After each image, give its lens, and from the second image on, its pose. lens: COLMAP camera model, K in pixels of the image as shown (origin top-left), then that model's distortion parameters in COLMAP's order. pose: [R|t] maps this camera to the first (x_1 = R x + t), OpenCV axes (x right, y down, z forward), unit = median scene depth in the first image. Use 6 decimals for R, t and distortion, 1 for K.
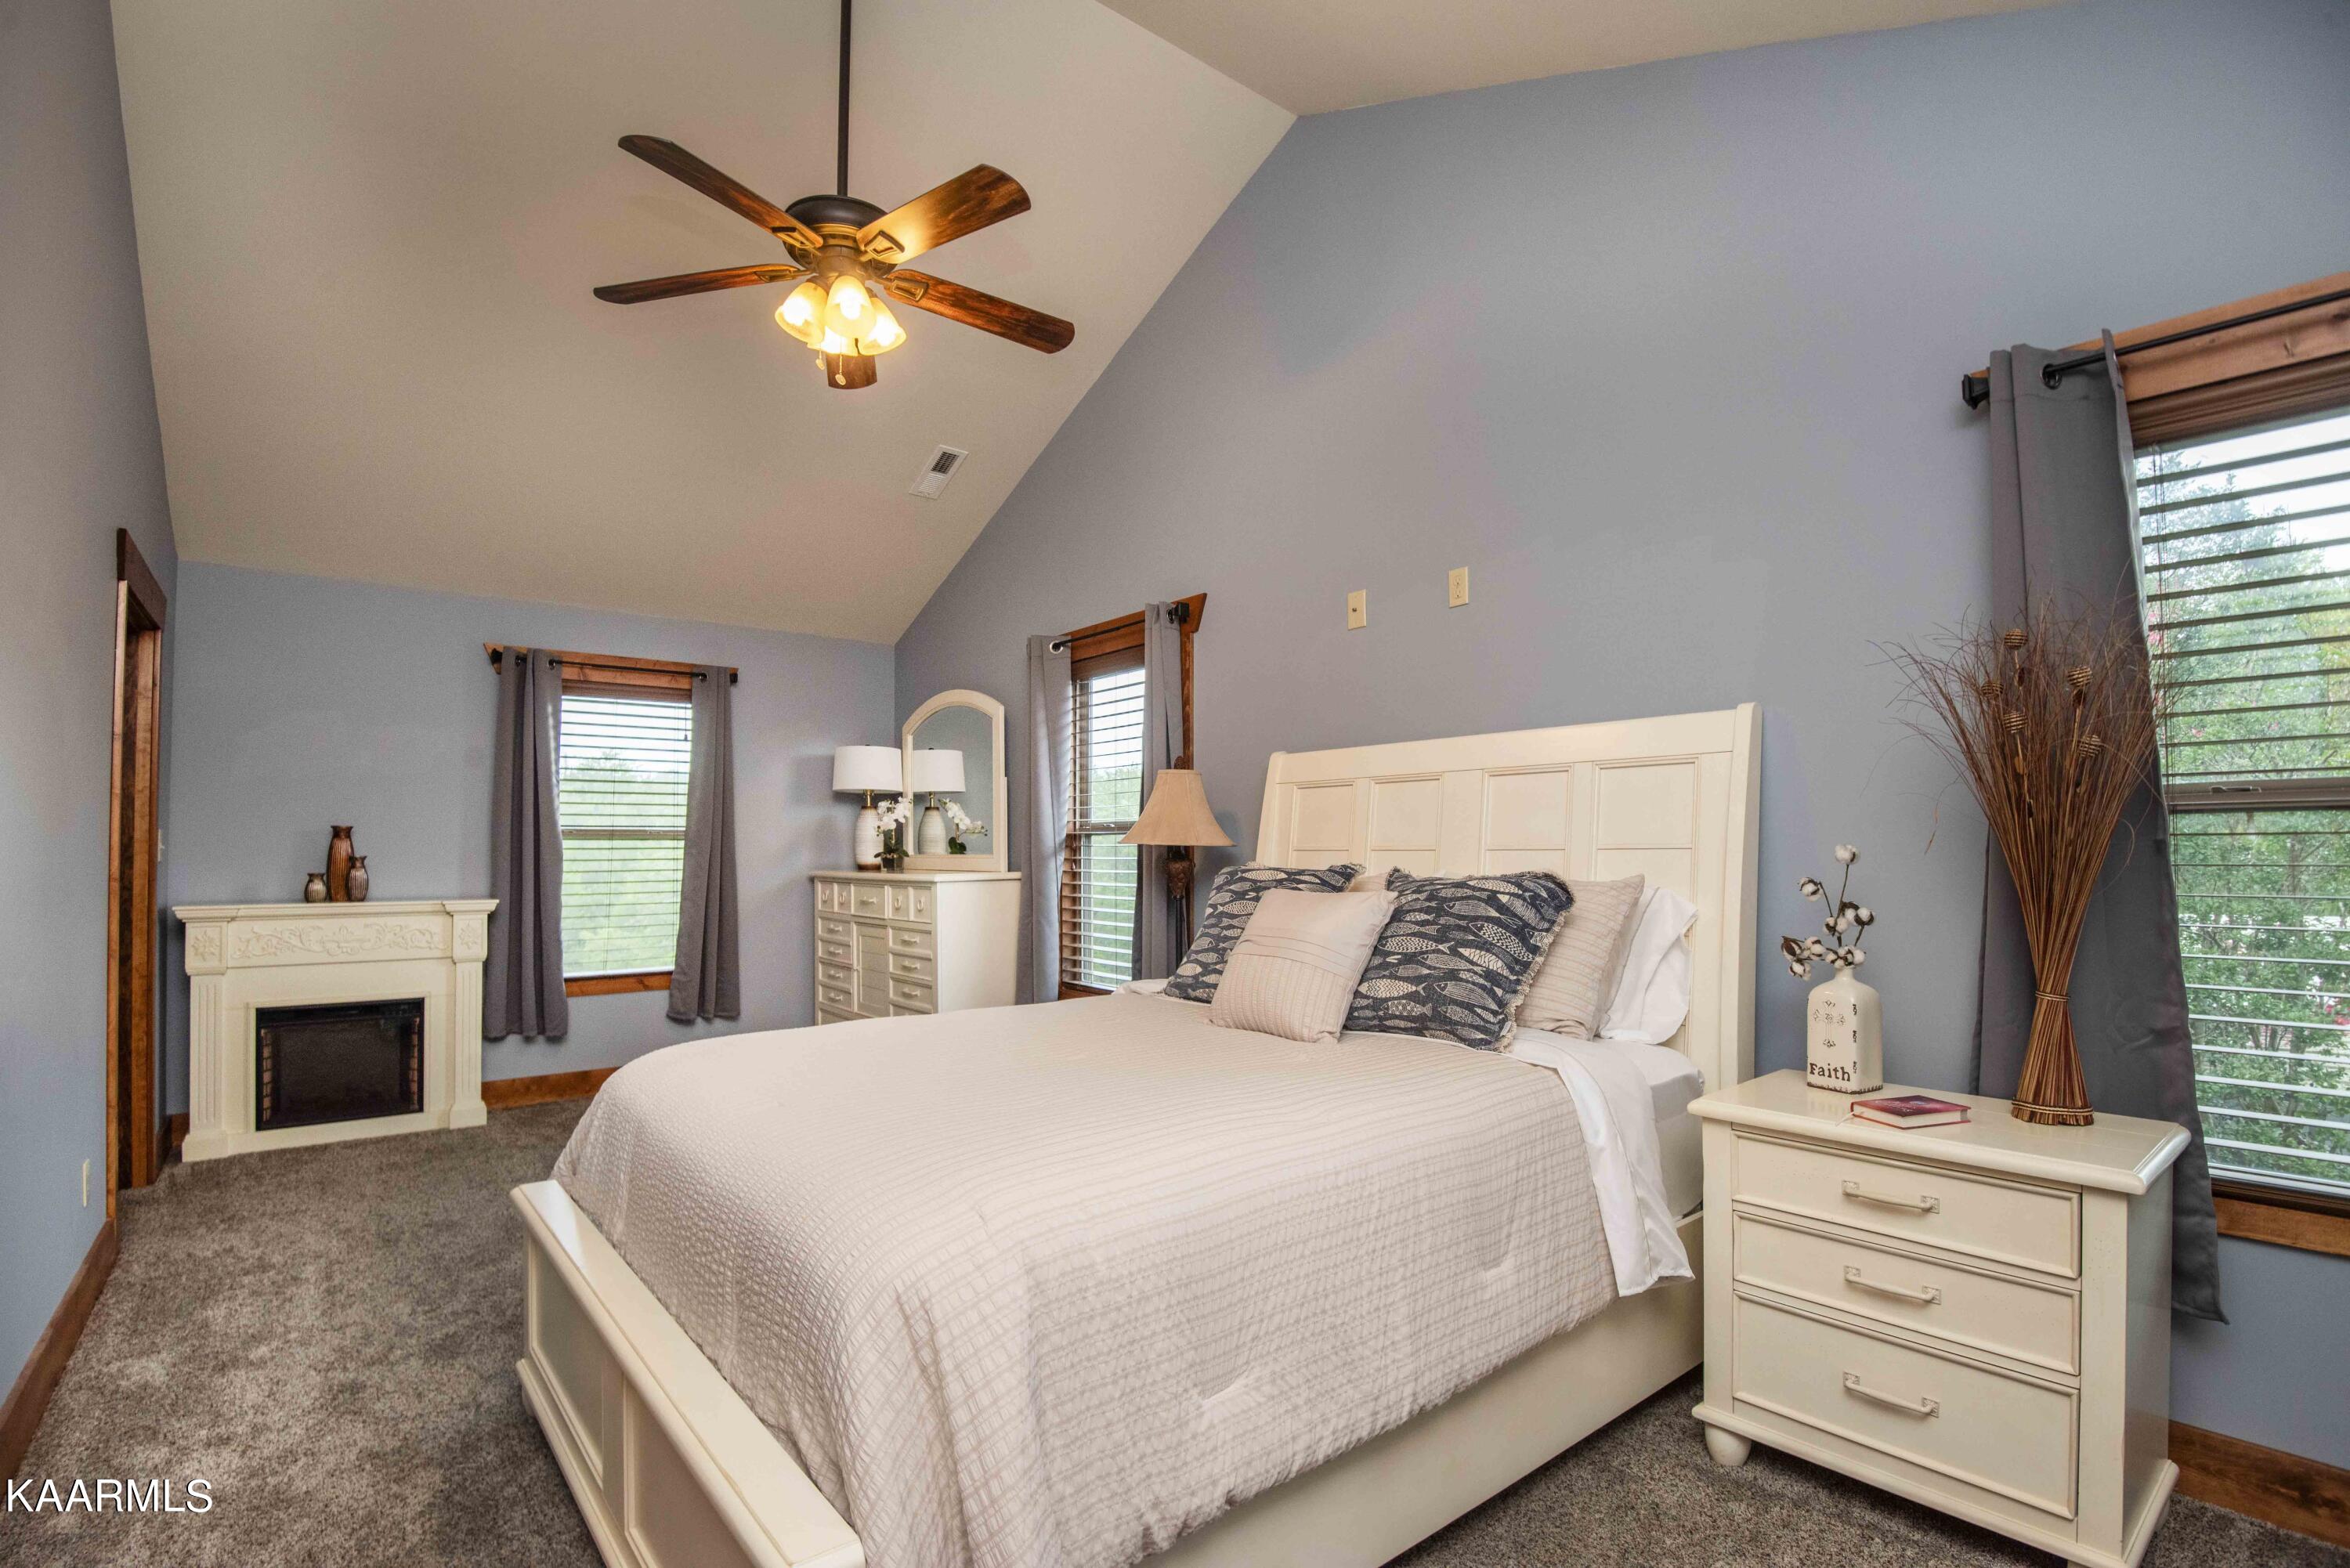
lens RADIAL K [[1077.7, 0, 1159.9], [0, 1077.7, 825.3], [0, 0, 1]] dist [-0.004454, -0.020380]
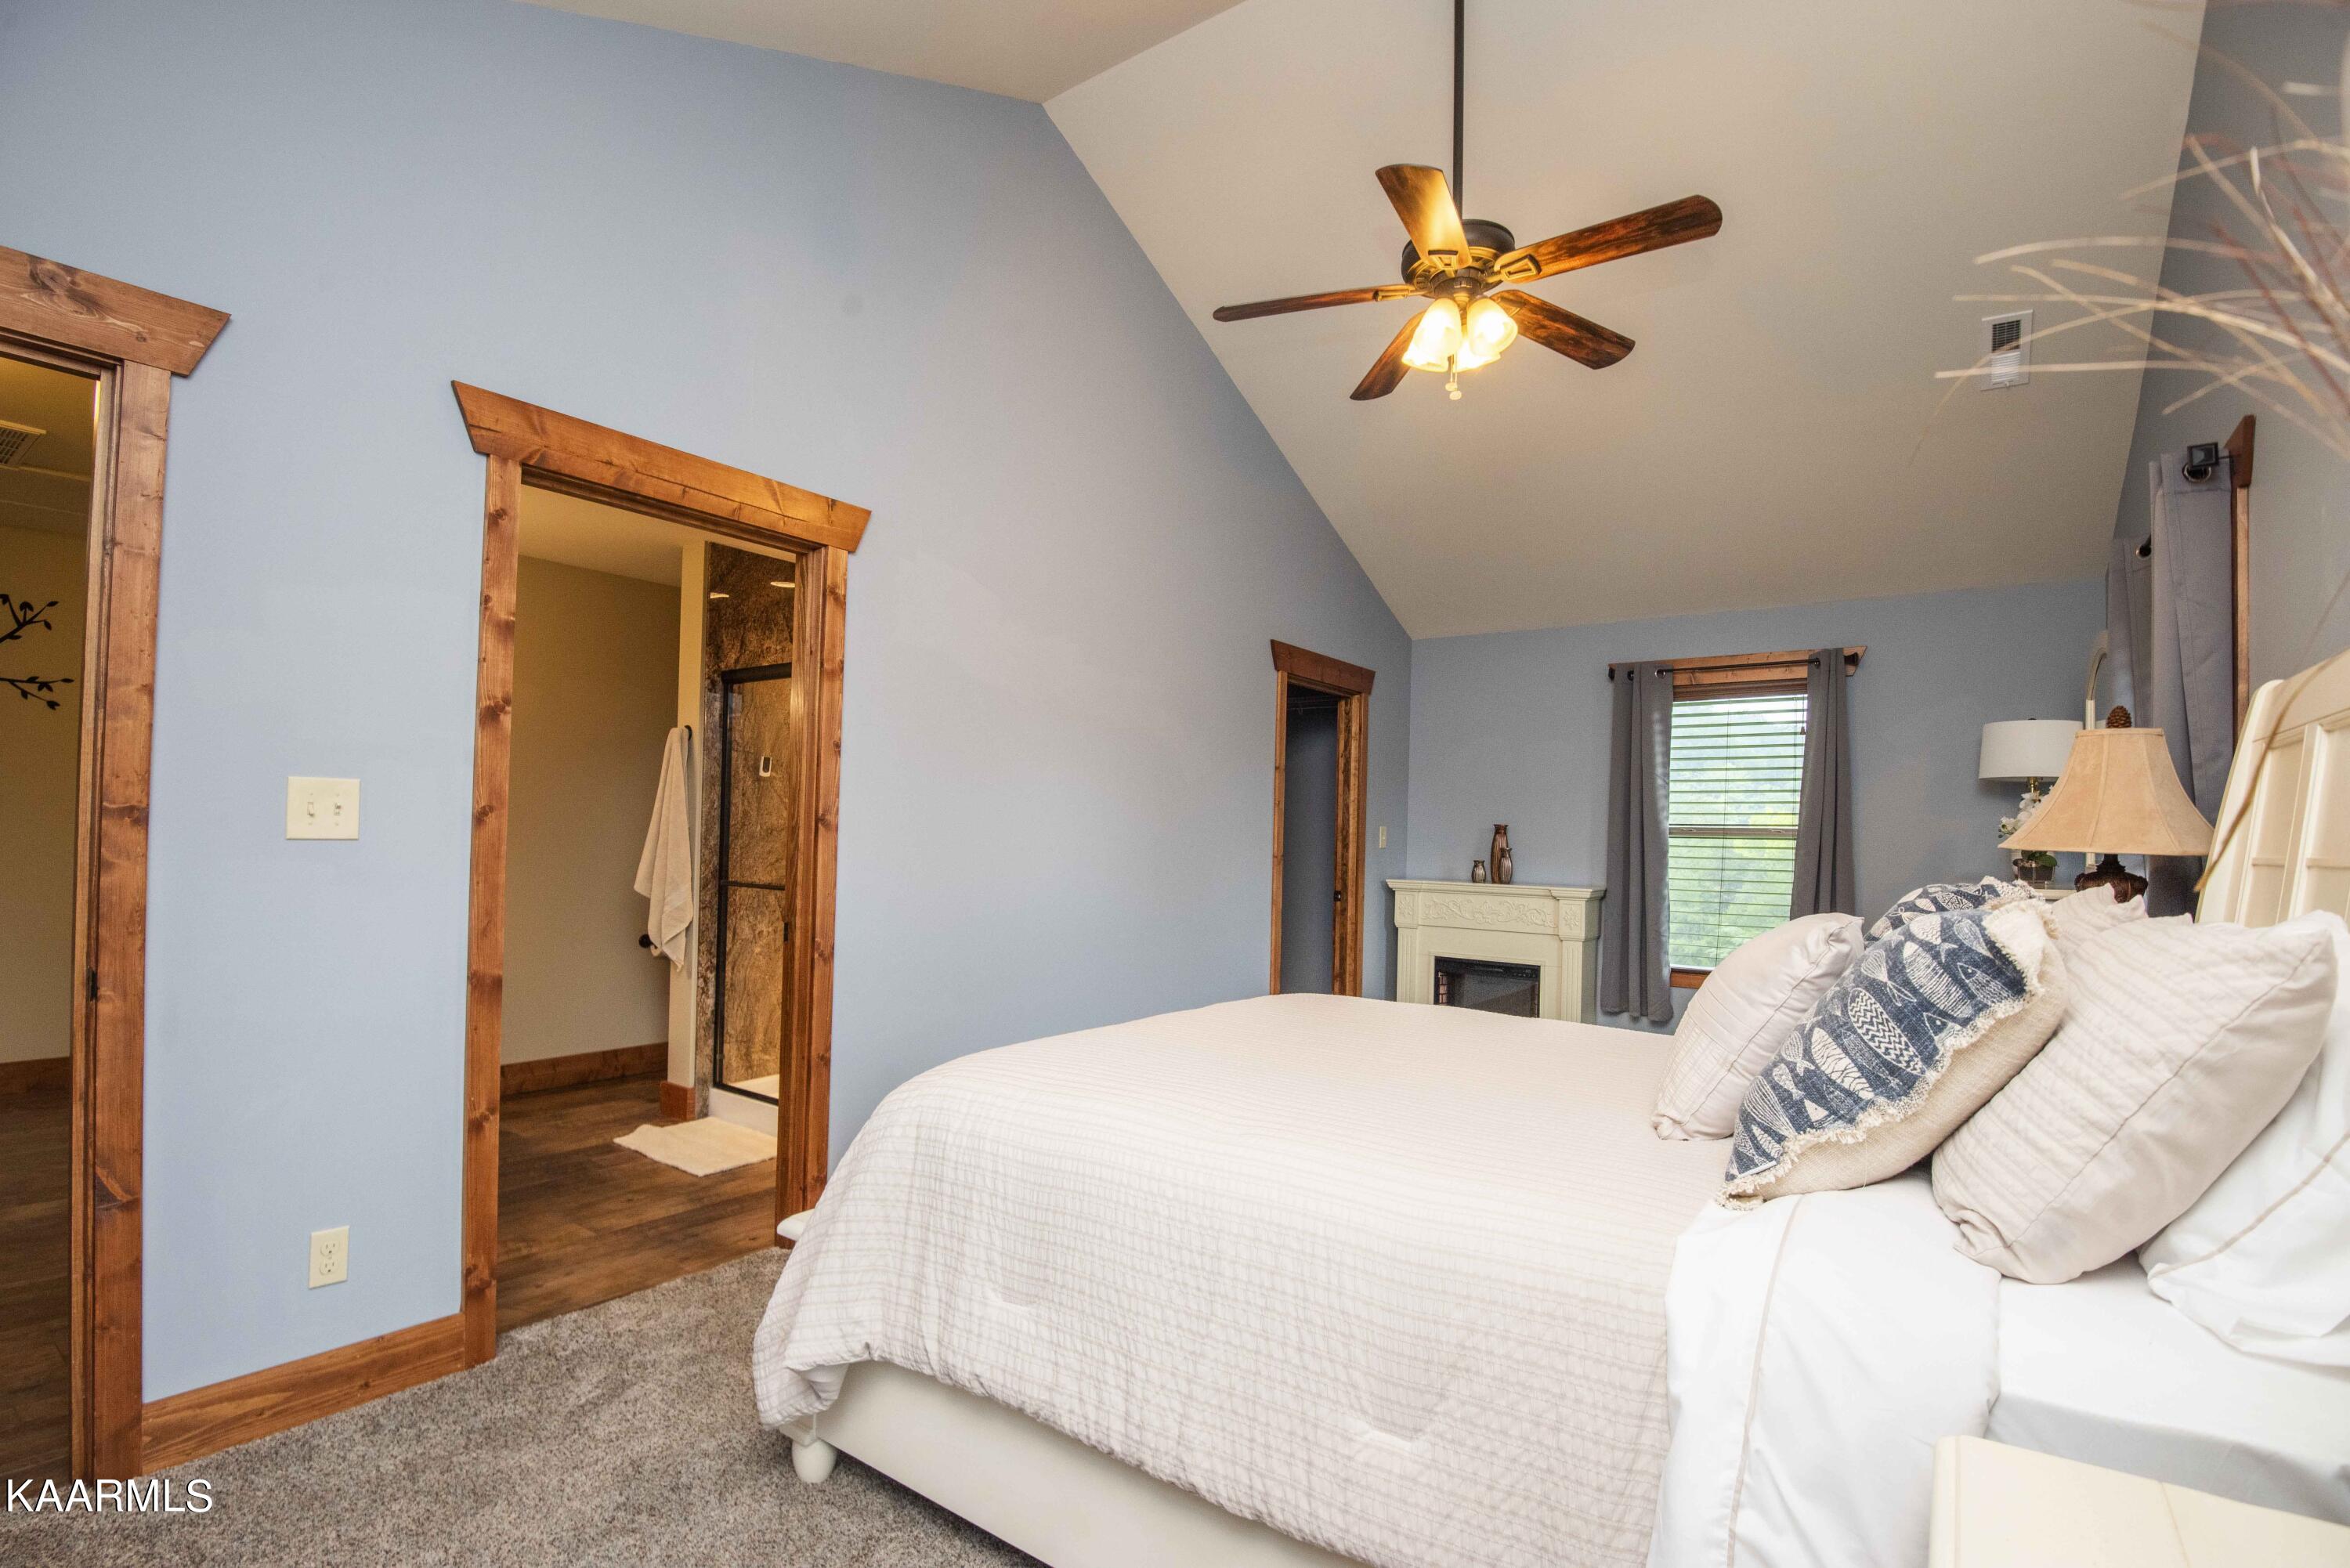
lens RADIAL K [[1077.7, 0, 1159.9], [0, 1077.7, 825.3], [0, 0, 1]] dist [-0.004454, -0.020380]
pose [[0.262281, -0.001592, -0.964990, 0.374494], [-0.000785, 0.999998, -0.001863, 0.004001], [0.964991, 0.001246, 0.262279, 0.260927]]
